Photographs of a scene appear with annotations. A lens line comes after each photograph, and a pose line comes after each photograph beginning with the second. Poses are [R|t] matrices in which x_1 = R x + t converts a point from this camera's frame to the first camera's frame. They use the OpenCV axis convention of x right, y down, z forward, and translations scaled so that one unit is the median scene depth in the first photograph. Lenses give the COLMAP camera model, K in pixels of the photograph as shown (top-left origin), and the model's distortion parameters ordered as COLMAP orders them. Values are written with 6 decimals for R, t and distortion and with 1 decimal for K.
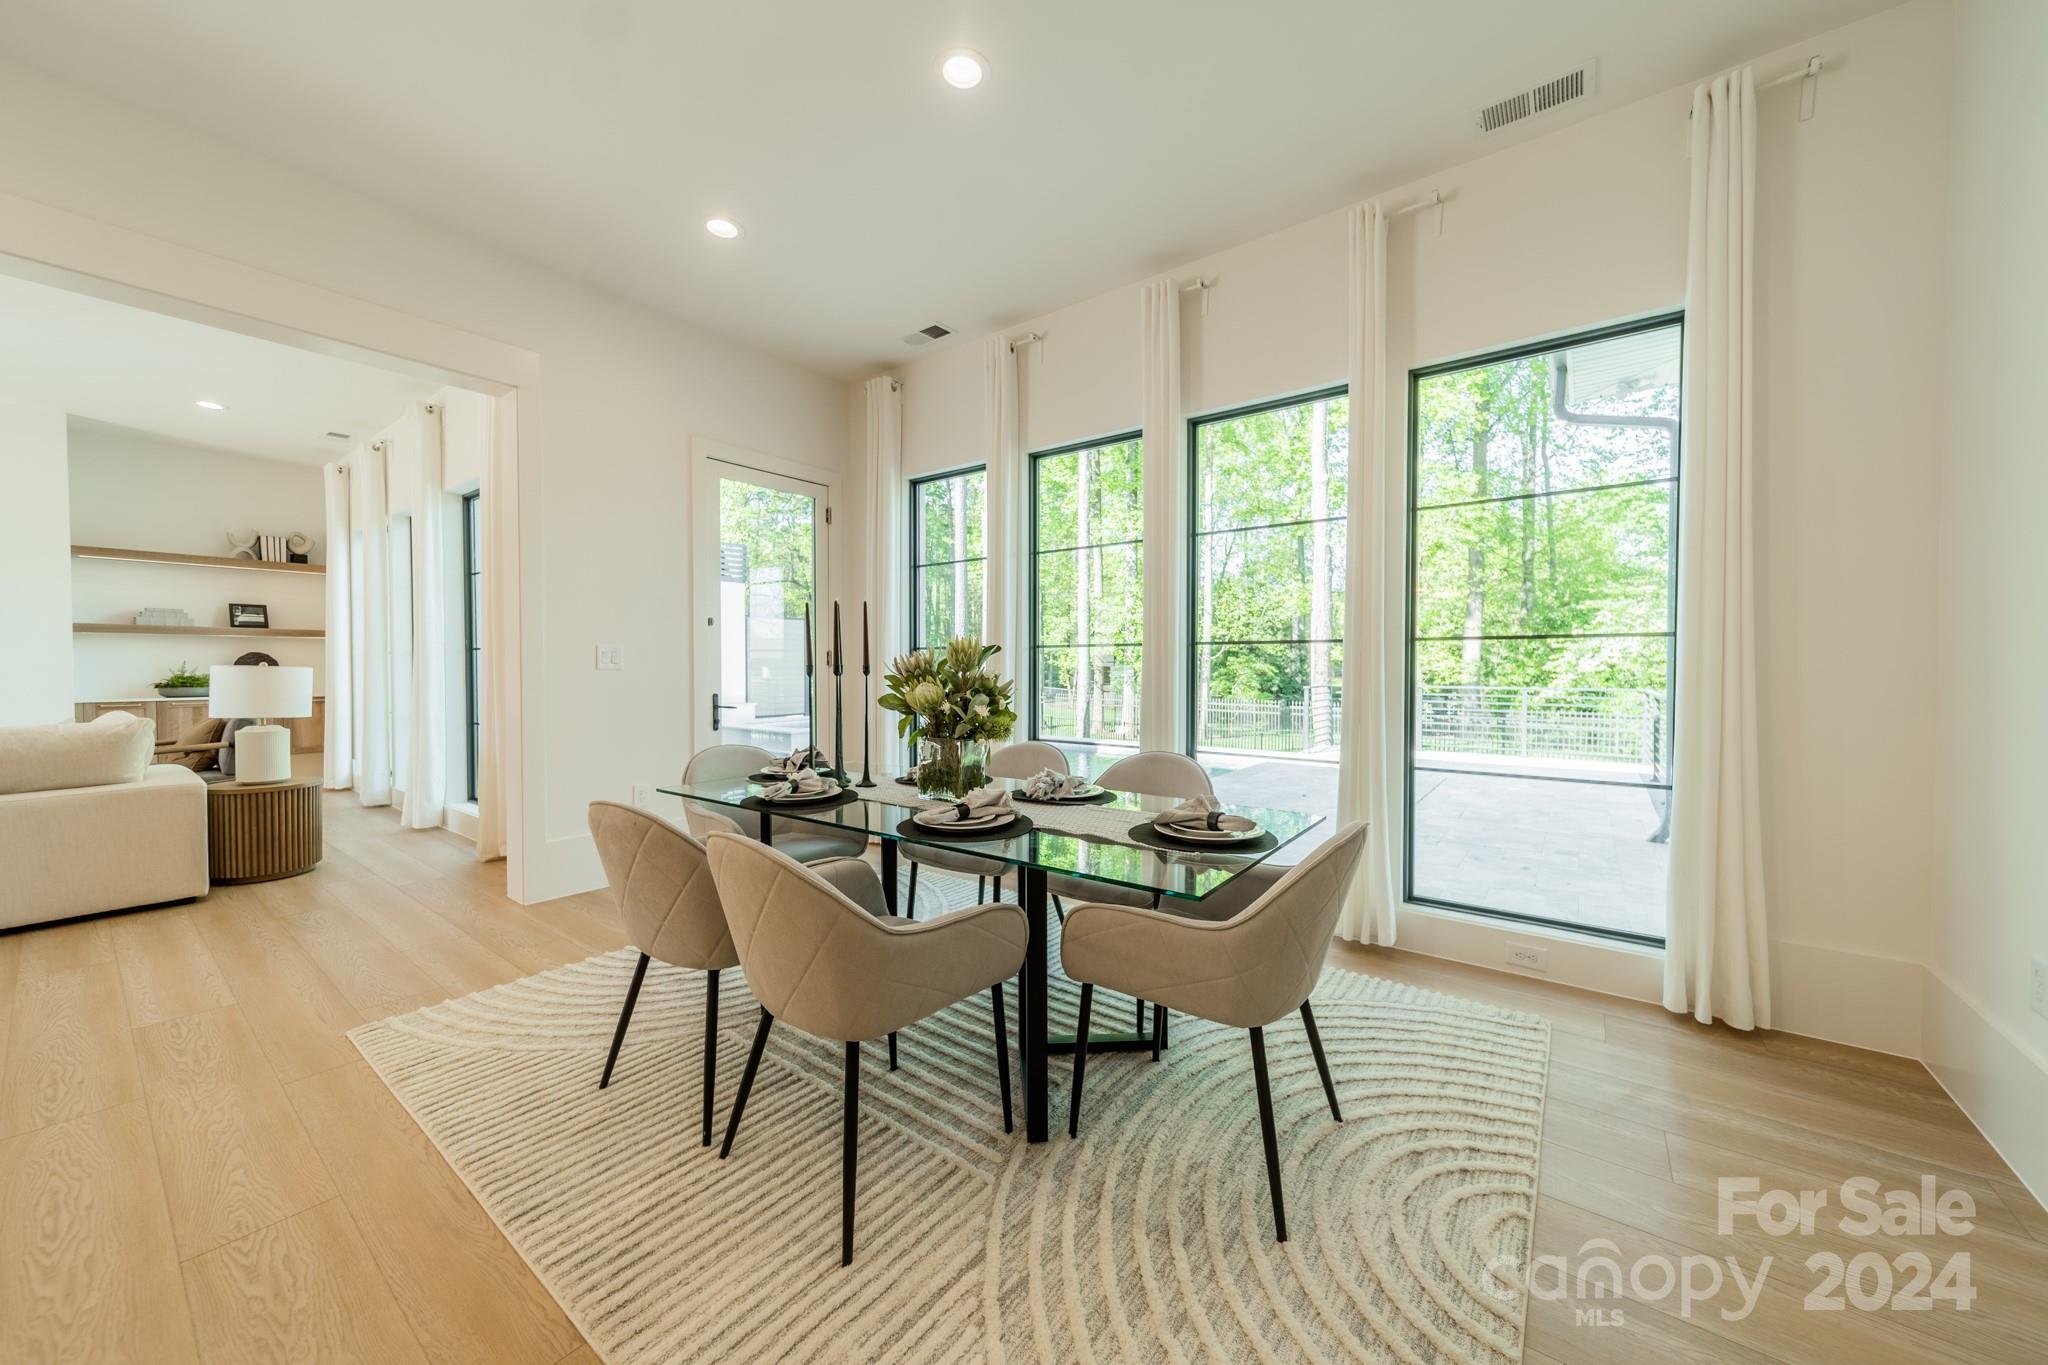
lens RADIAL K [[729.0, 0, 1024.6], [0, 729.0, 681.3], [0, 0, 1]] dist [0.006554, 0.000209]
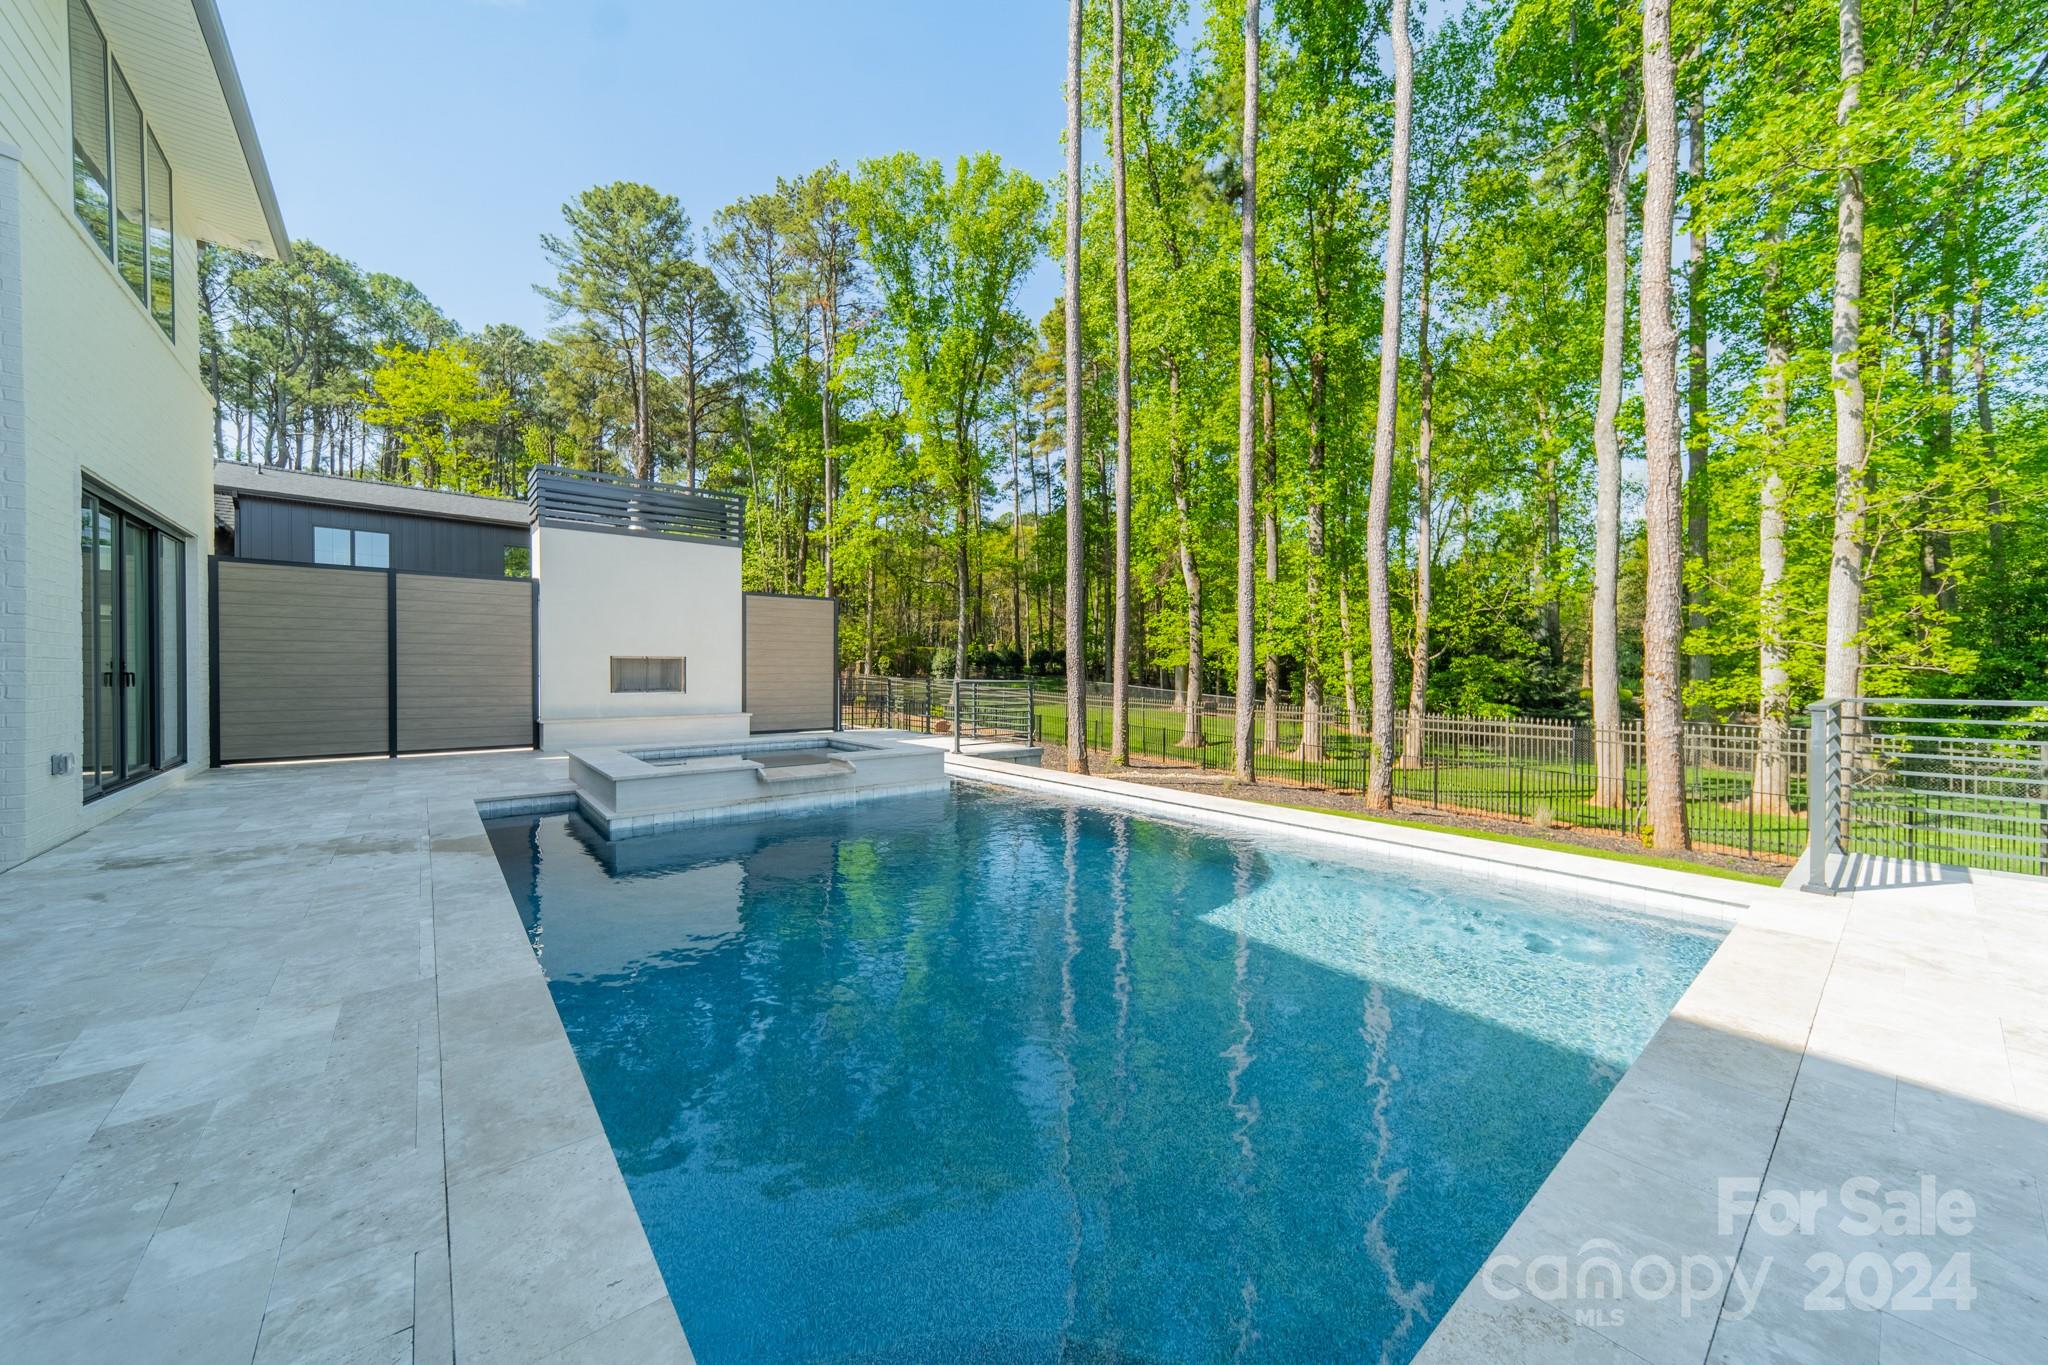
lens RADIAL K [[729.0, 0, 1018.1], [0, 729.0, 679.6], [0, 0, 1]] dist [0.006554, 0.000209]
pose [[0.972760, -0.000654, -0.231815, 0.080100], [-0.001619, 0.999952, -0.009614, -0.008260], [0.231810, 0.009727, 0.972712, 0.786129]]
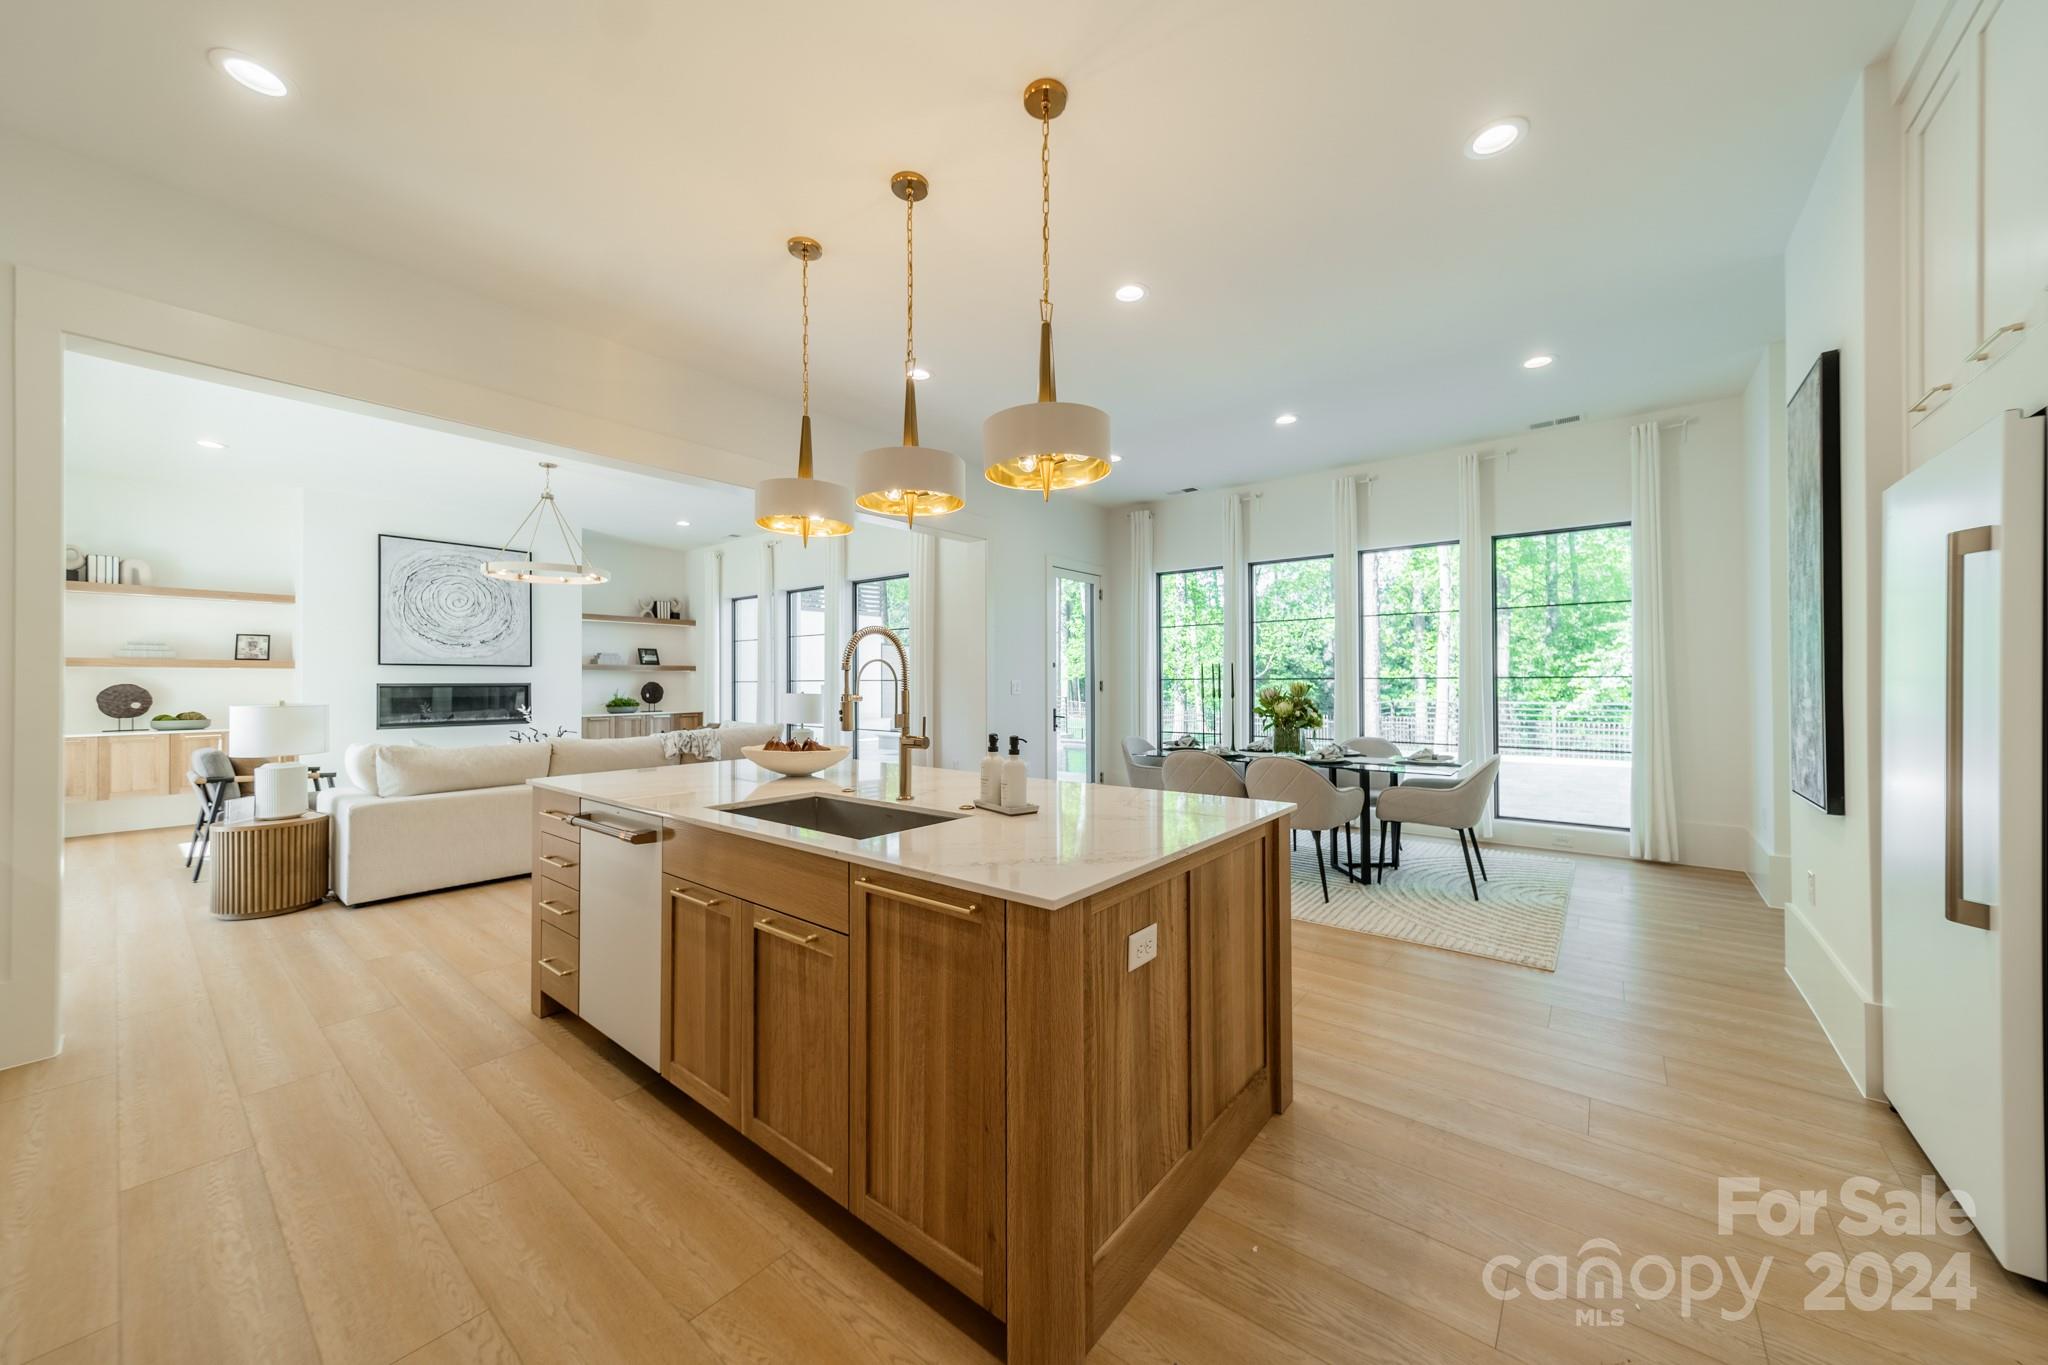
lens RADIAL K [[729.0, 0, 1027.2], [0, 729.0, 680.3], [0, 0, 1]] dist [0.006554, 0.000209]
pose [[0.999775, -0.005277, -0.020558, -0.289215], [0.004777, 0.999692, -0.024336, -0.004717], [0.020681, 0.024232, 0.999492, -0.410798]]
